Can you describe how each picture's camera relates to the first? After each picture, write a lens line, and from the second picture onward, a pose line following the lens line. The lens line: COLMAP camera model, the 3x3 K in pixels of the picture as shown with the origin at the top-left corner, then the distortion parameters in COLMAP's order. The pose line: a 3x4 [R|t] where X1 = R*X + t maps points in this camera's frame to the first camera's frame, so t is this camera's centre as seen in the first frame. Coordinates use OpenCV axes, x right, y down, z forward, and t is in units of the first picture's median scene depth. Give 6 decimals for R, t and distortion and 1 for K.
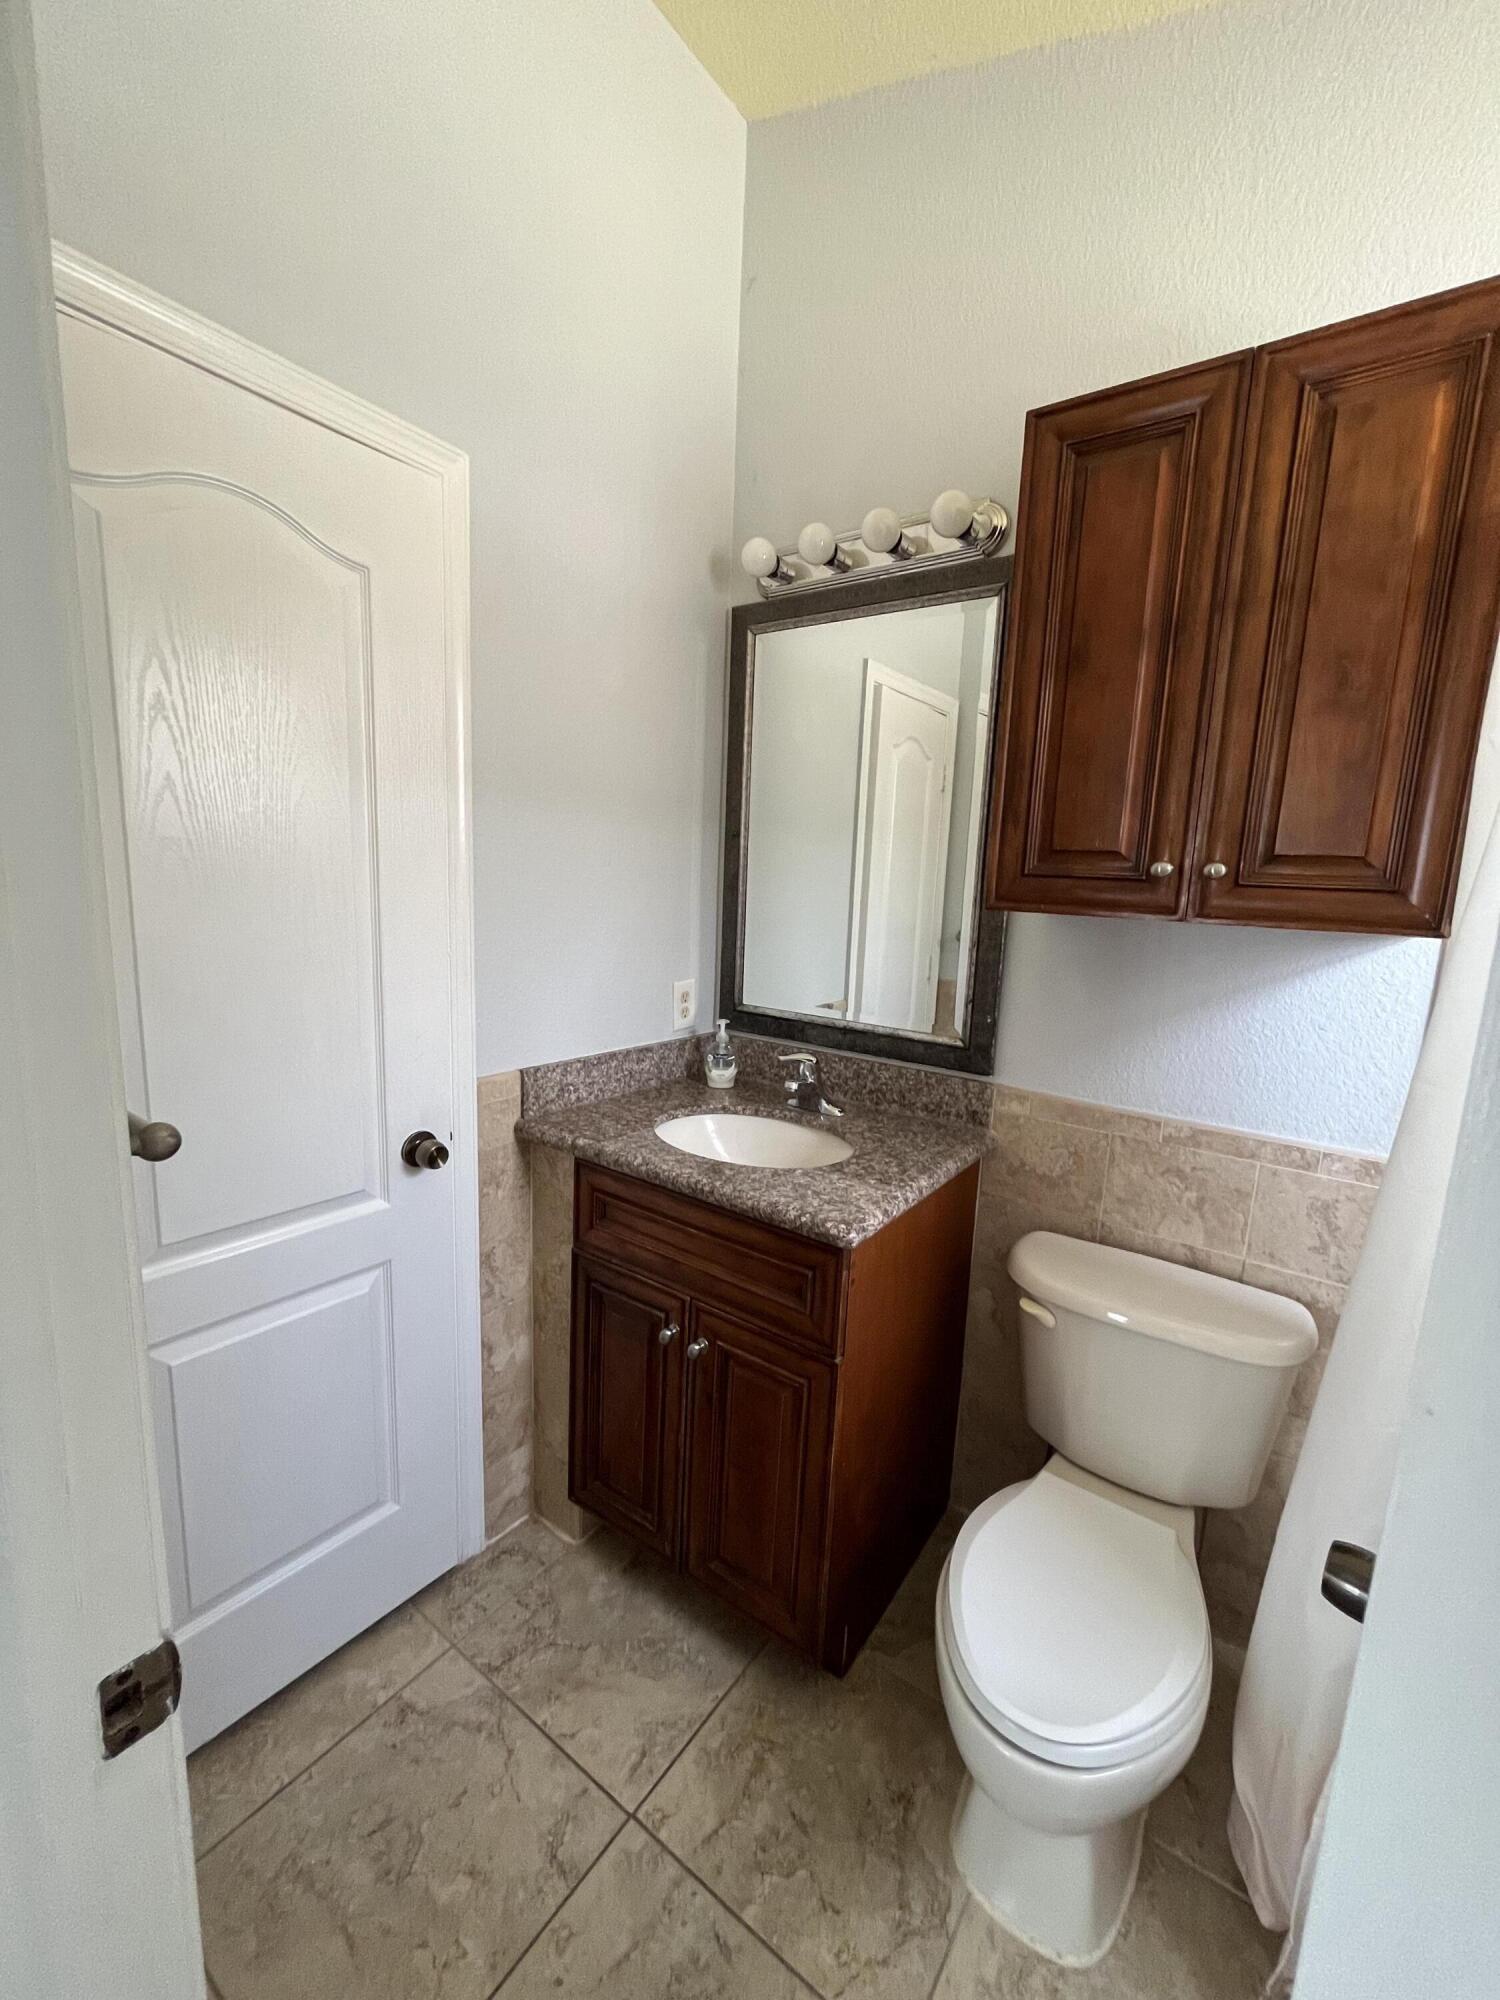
lens RADIAL K [[806.9, 0, 750.0], [0, 806.9, 1000.0], [0, 0, 1]] dist [-0.001468, -0.000345]
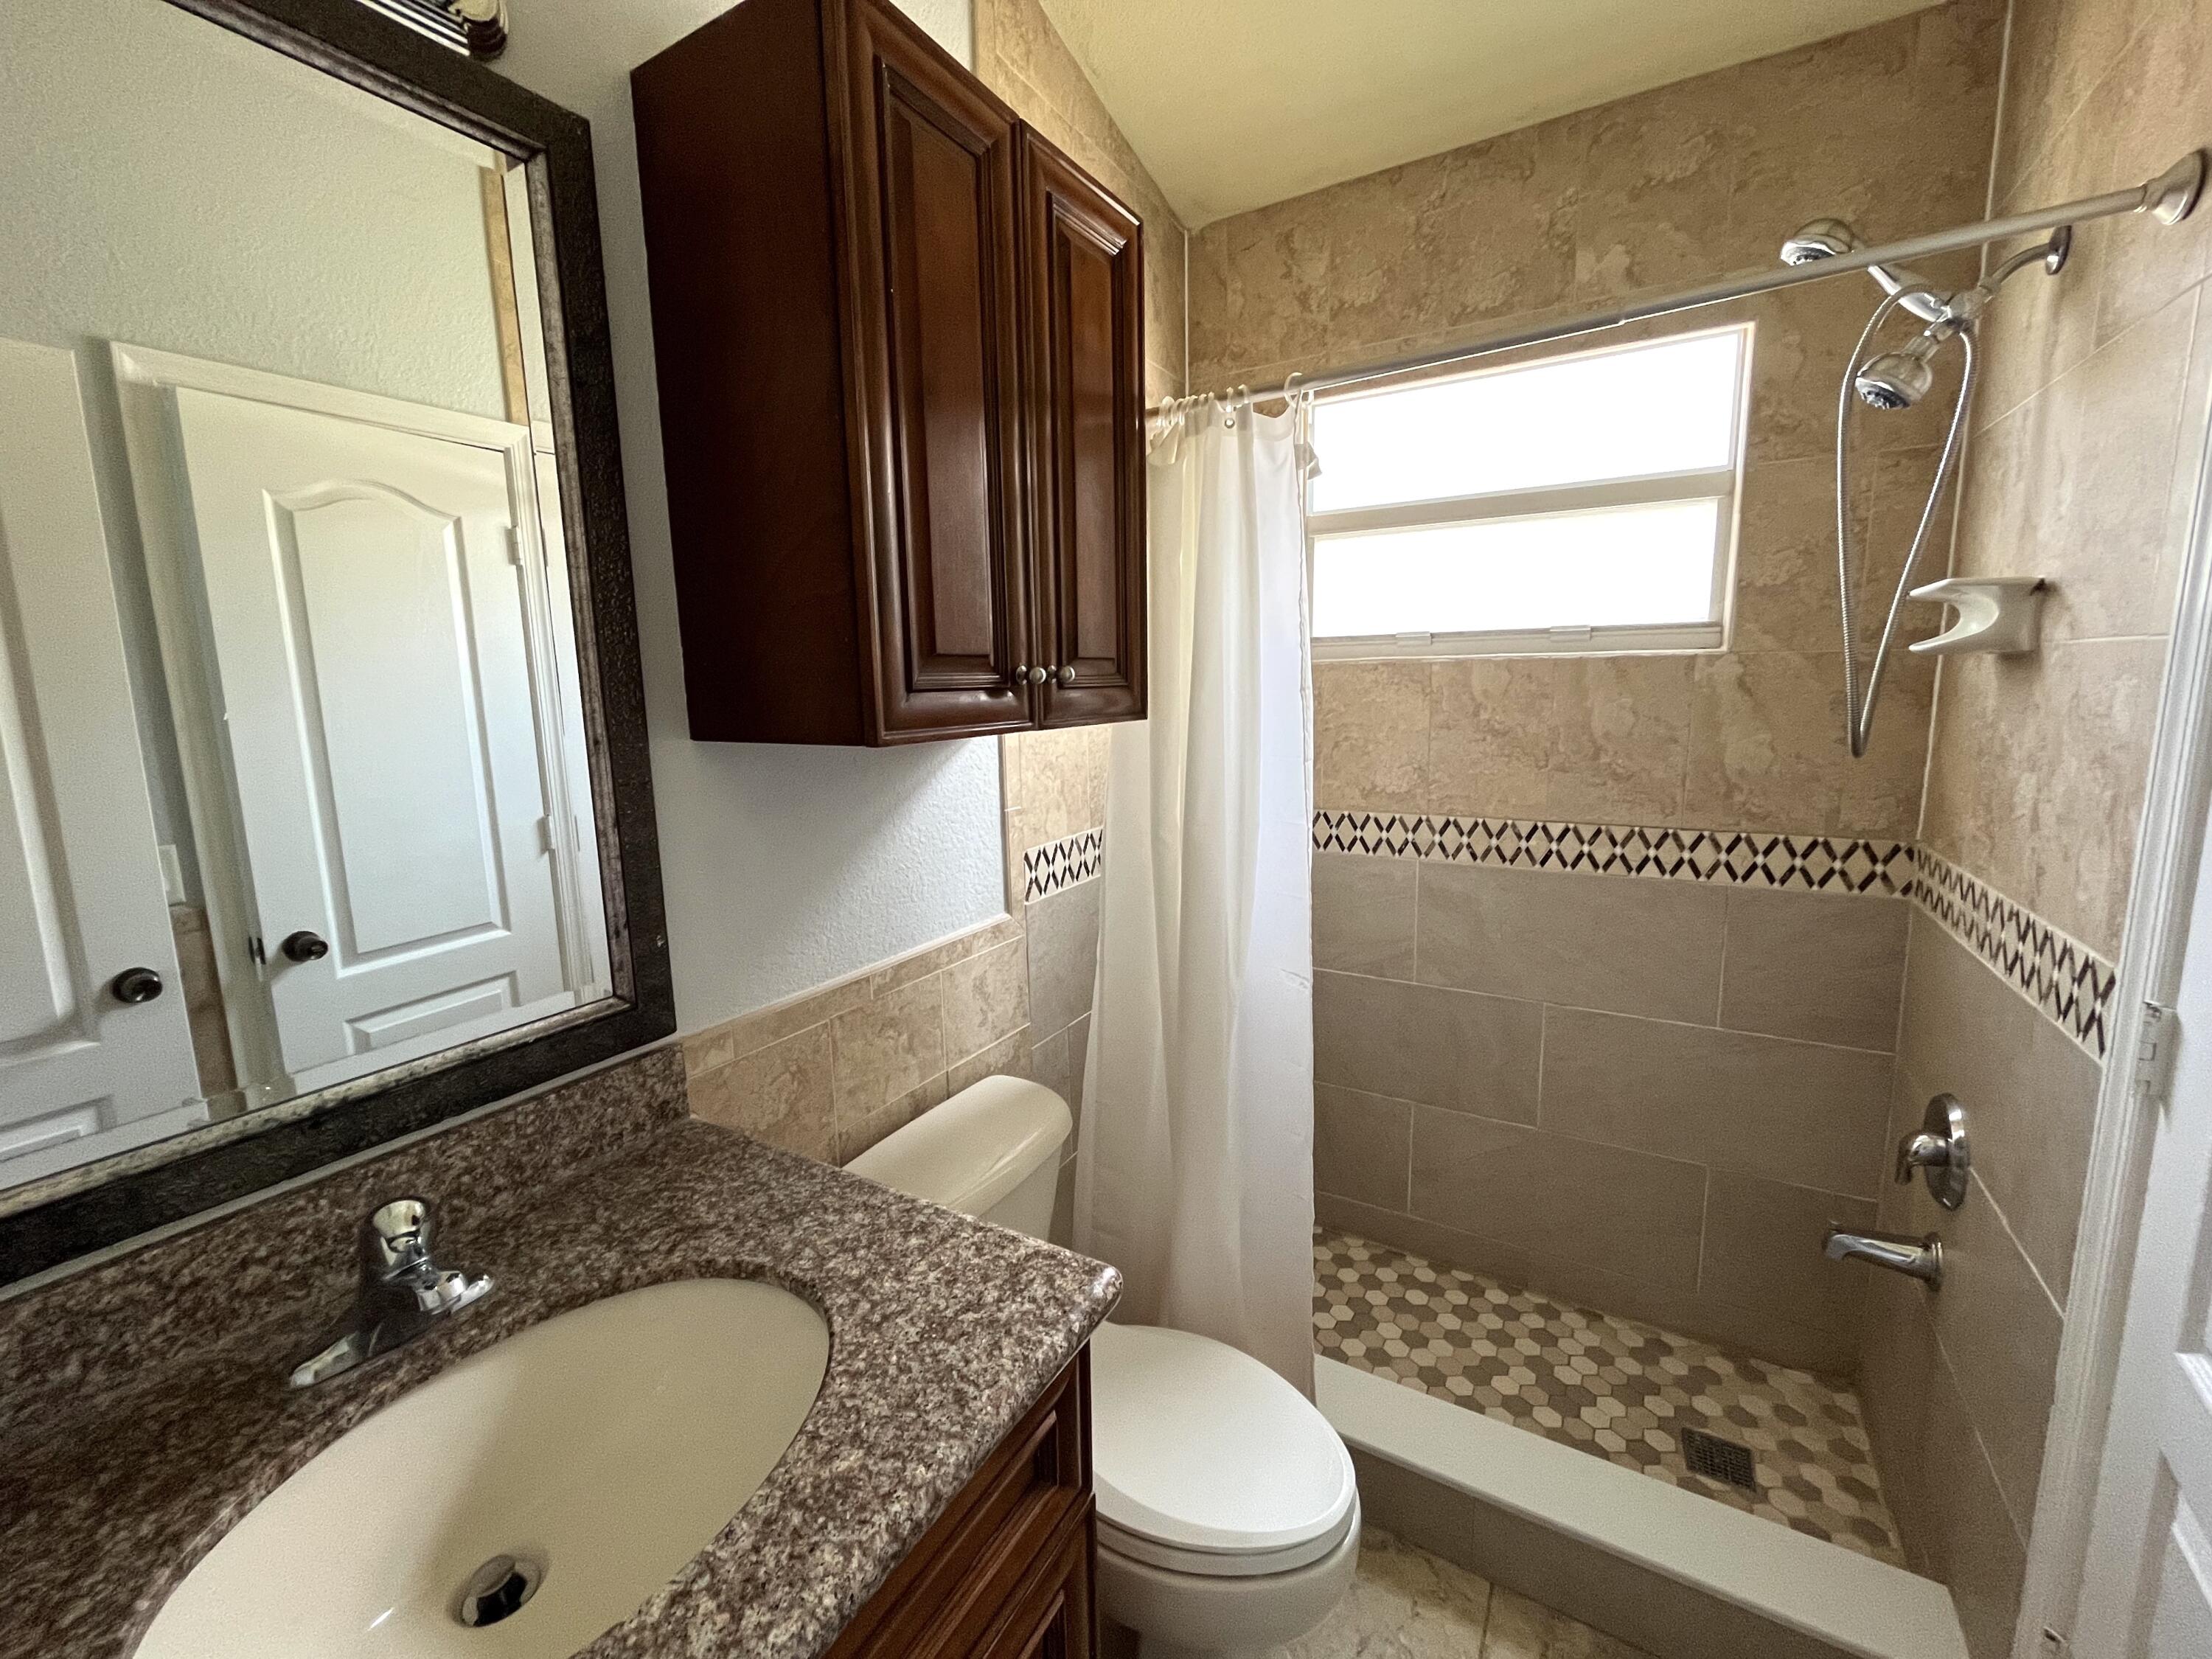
lens RADIAL K [[892.4, 0, 1118.7], [0, 892.4, 810.2], [0, 0, 1]] dist [-0.001468, -0.000345]
pose [[-0.091233, -0.184729, 0.978546, -0.381028], [0.174973, 0.964383, 0.198369, -0.150710], [-0.980337, 0.189317, -0.055660, 0.765583]]
